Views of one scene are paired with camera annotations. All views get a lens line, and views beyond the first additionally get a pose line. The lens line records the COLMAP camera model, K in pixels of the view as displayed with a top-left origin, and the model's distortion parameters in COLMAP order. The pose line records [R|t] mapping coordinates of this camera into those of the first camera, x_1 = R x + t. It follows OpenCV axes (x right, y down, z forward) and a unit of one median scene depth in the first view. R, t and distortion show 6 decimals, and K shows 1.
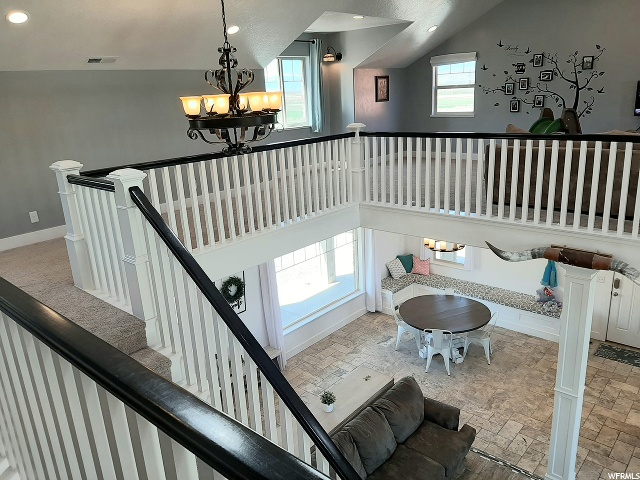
lens RADIAL K [[497.8, 0, 319.2], [0, 497.8, 235.3], [0, 0, 1]] dist [0.065291, -0.114854]
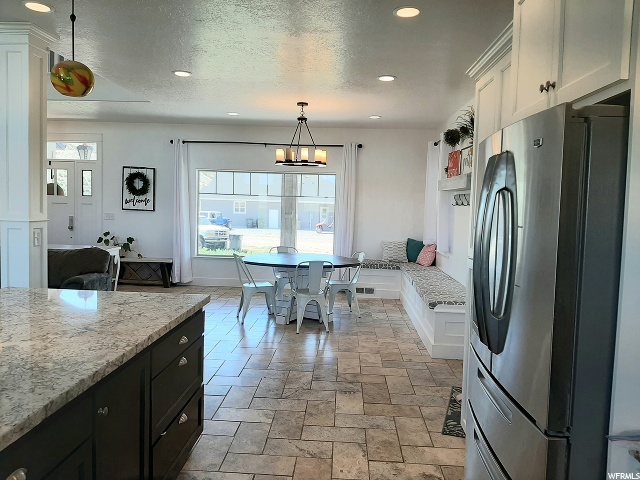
lens RADIAL K [[497.8, 0, 319.2], [0, 497.8, 235.3], [0, 0, 1]] dist [0.065291, -0.114854]
pose [[0.620719, 0.122759, -0.774363, 0.945301], [-0.277820, 0.958019, -0.070823, 0.184174], [0.733160, 0.259095, 0.628765, 0.614868]]
